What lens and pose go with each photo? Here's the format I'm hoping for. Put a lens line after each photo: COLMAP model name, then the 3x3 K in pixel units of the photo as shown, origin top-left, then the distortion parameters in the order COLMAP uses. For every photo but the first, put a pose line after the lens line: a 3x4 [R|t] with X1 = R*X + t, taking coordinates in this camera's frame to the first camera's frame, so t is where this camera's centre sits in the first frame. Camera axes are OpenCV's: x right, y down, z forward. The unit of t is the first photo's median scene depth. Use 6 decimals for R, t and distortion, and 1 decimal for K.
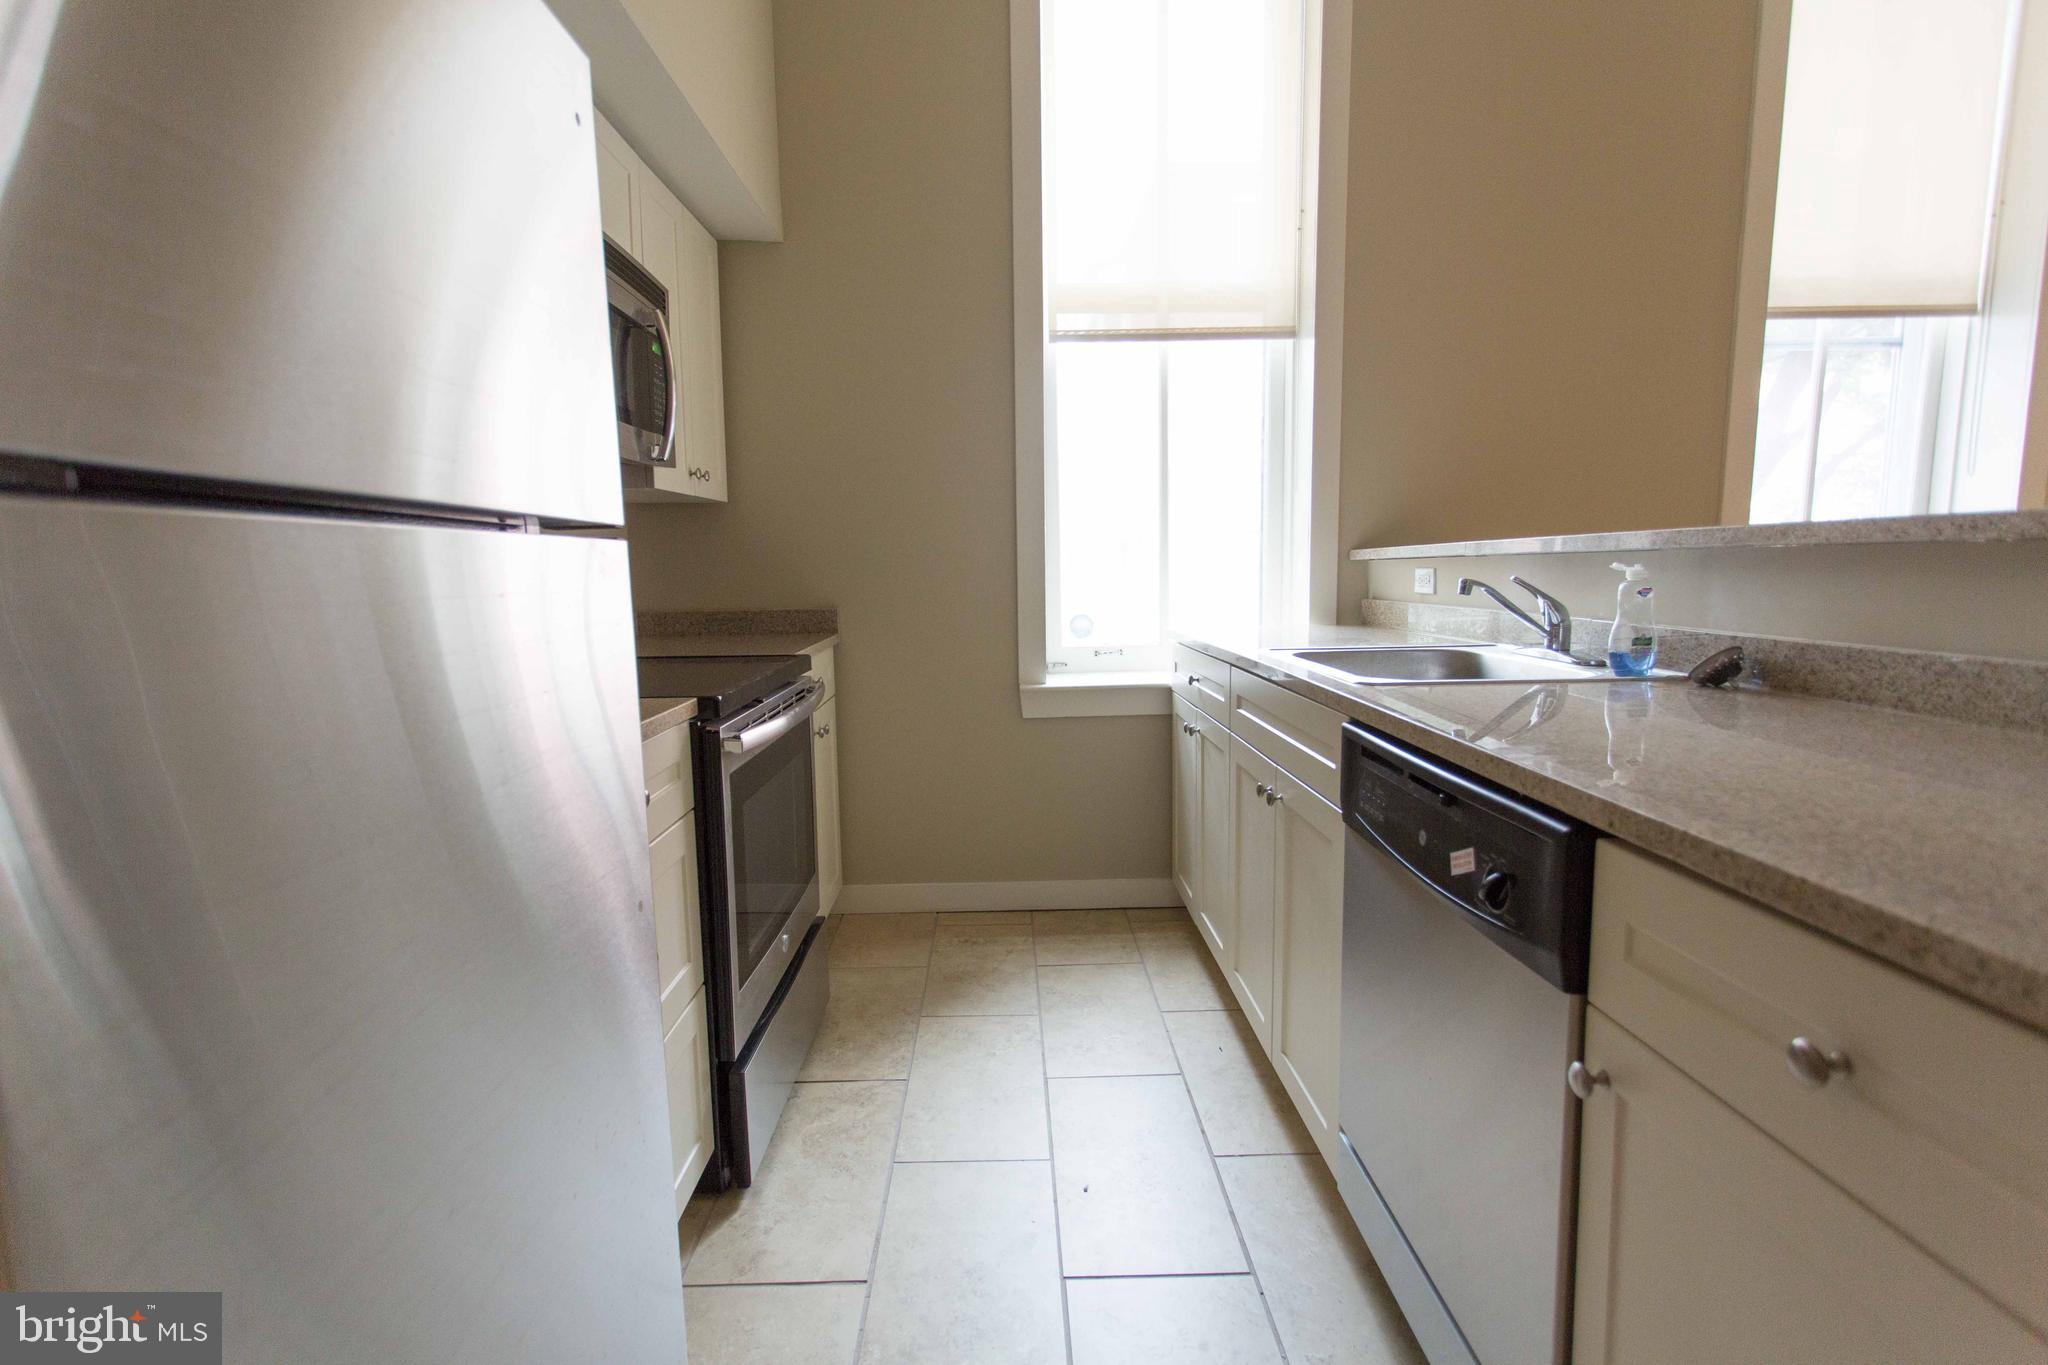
lens RADIAL K [[965.4, 0, 1016.0], [0, 965.4, 685.6], [0, 0, 1]] dist [0.001617, 0.001619]
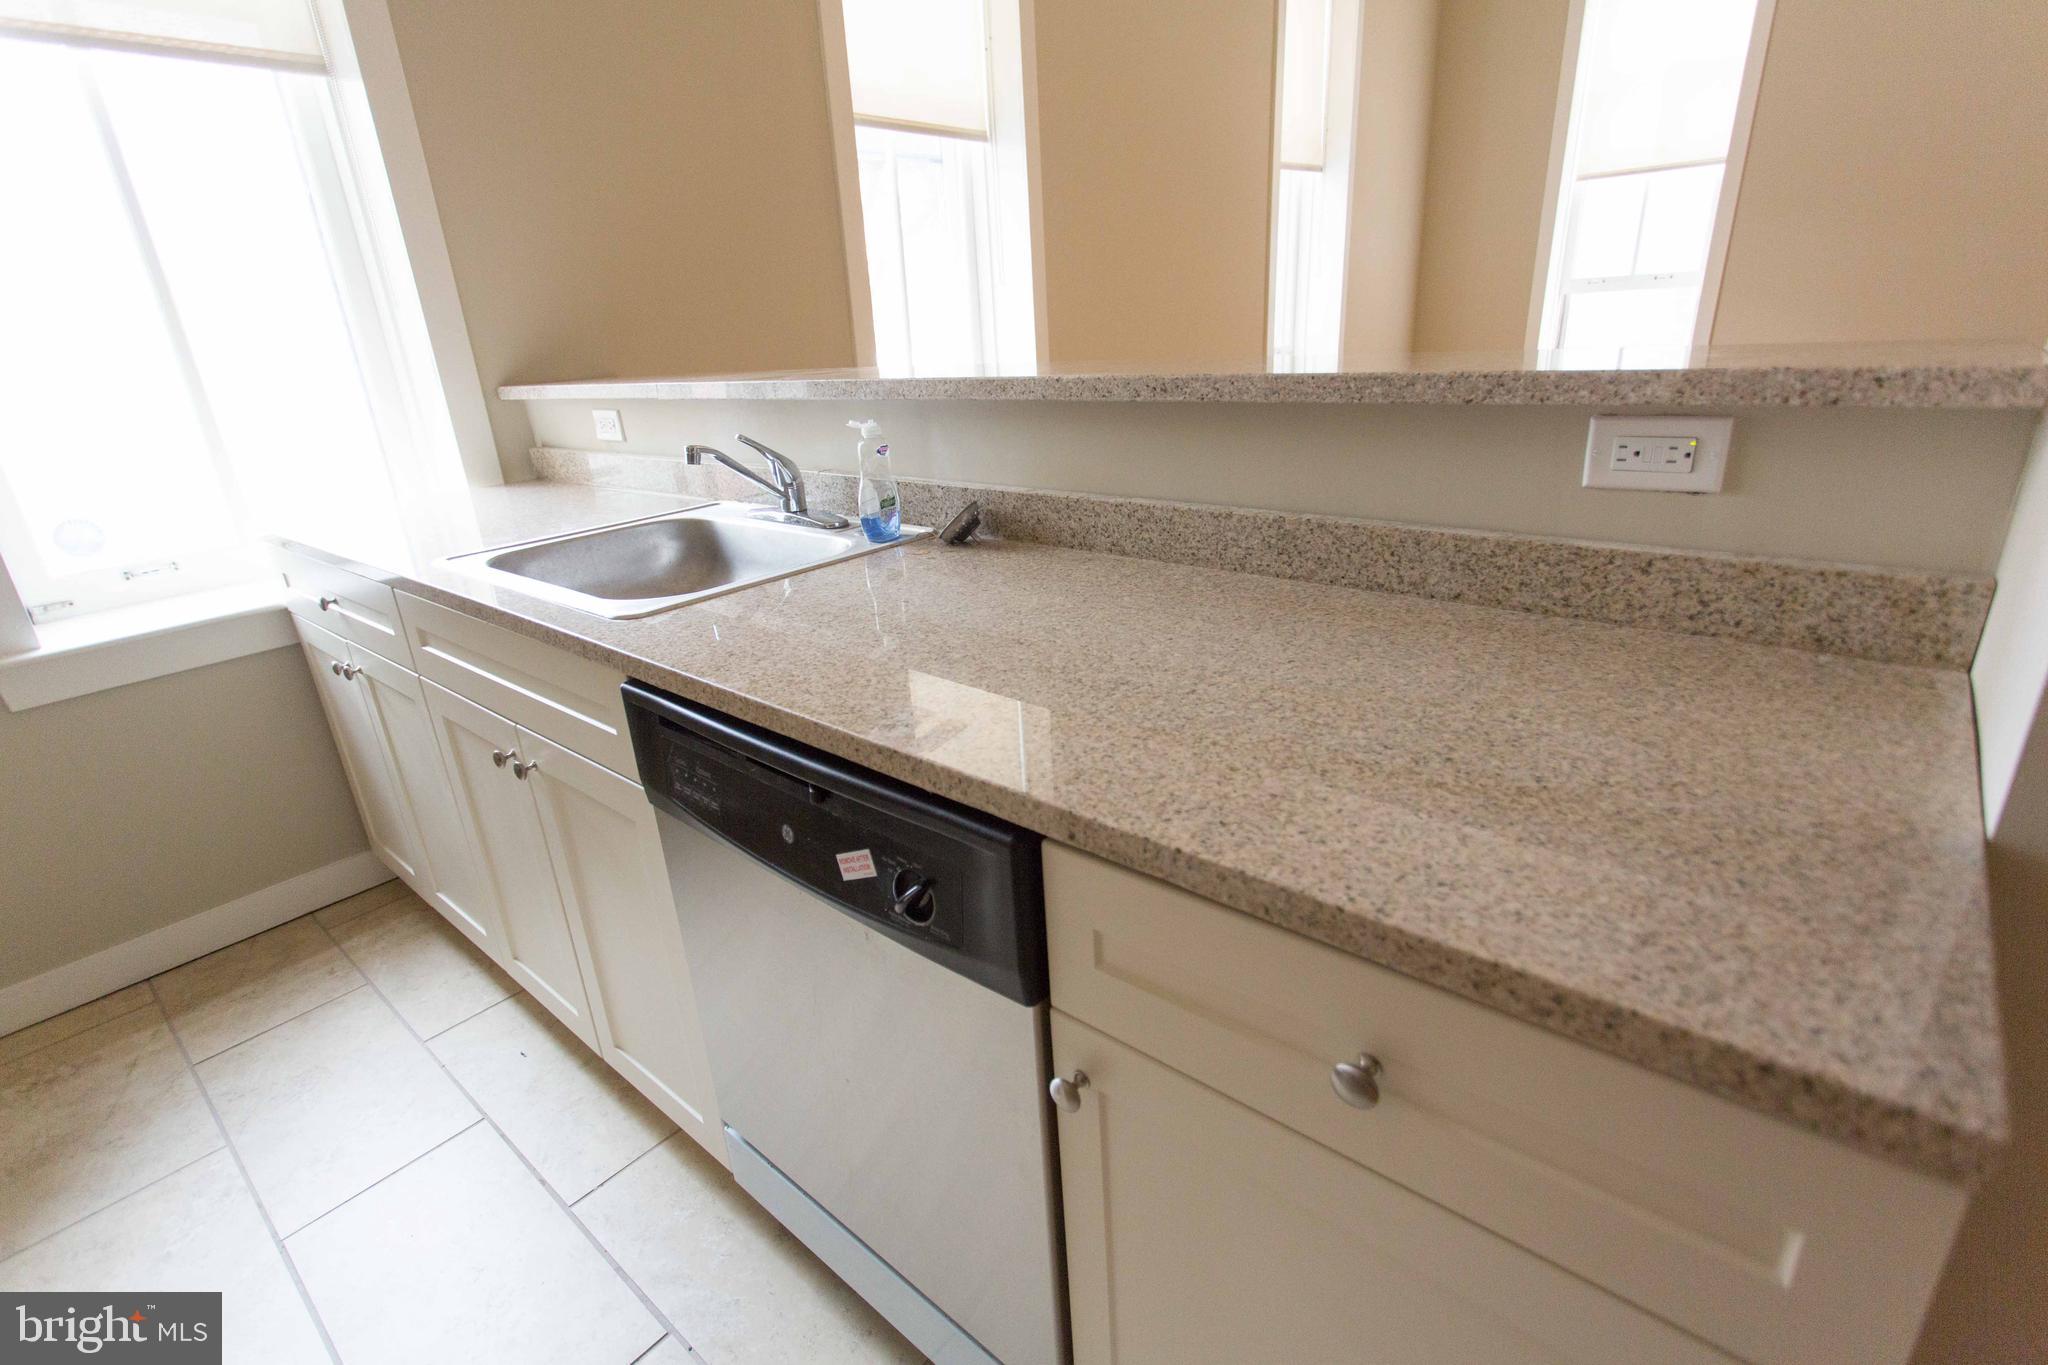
lens RADIAL K [[965.4, 0, 1016.0], [0, 965.4, 685.6], [0, 0, 1]] dist [0.001617, 0.001619]
pose [[0.666089, -0.285777, 0.688954, 0.025628], [0.137724, 0.954929, 0.262950, -0.107973], [-0.733047, -0.080263, 0.675426, 0.254753]]
